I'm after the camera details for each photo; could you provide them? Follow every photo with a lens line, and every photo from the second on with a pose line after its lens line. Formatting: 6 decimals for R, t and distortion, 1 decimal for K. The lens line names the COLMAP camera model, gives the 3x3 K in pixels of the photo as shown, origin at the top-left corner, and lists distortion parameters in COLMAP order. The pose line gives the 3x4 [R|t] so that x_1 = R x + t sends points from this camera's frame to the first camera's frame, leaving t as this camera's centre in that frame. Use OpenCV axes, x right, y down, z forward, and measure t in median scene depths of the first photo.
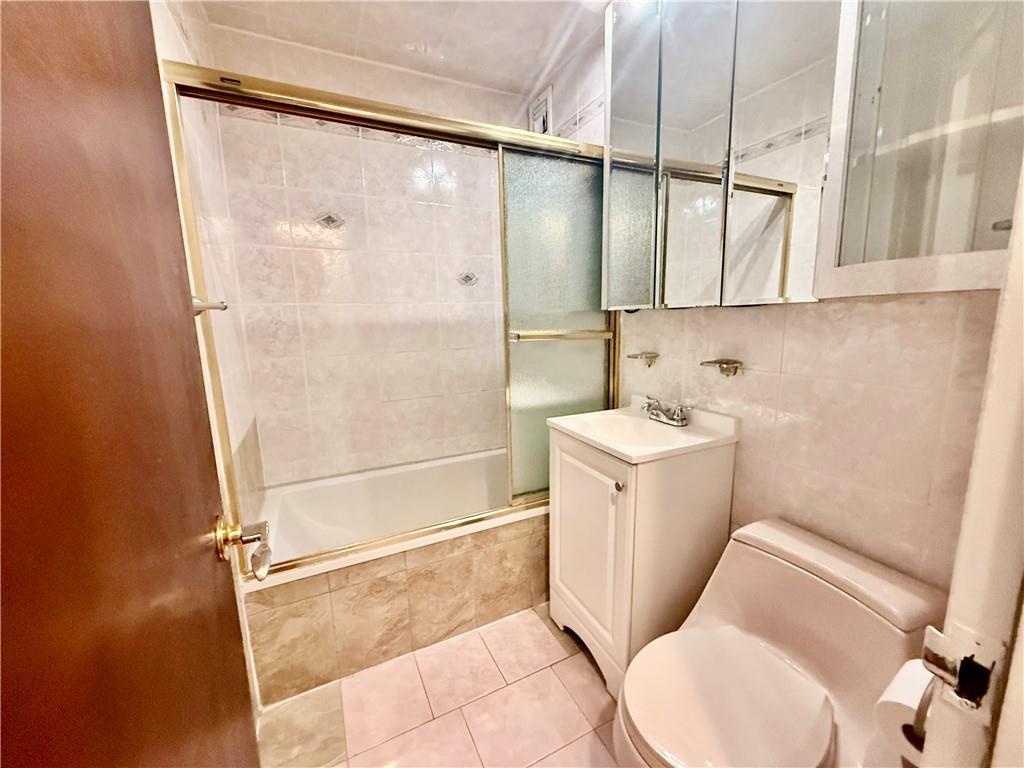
lens RADIAL K [[407.9, 0, 511.1], [0, 407.9, 383.4], [0, 0, 1]] dist [-0.000831, 0.000408]
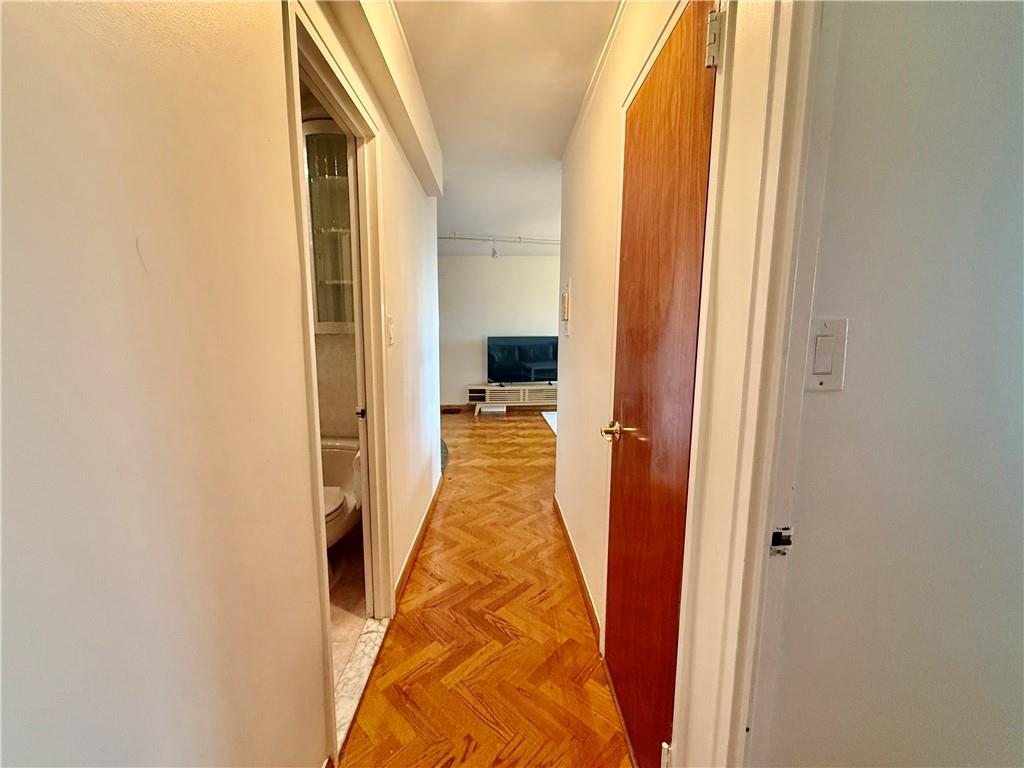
lens RADIAL K [[407.0, 0, 509.4], [0, 407.0, 383.9], [0, 0, 1]] dist [0.000300, 0.000220]
pose [[0.408632, -0.095559, 0.907683, -1.279923], [0.129444, 0.990519, 0.046005, 0.162871], [-0.903473, 0.098695, 0.417128, -1.332095]]
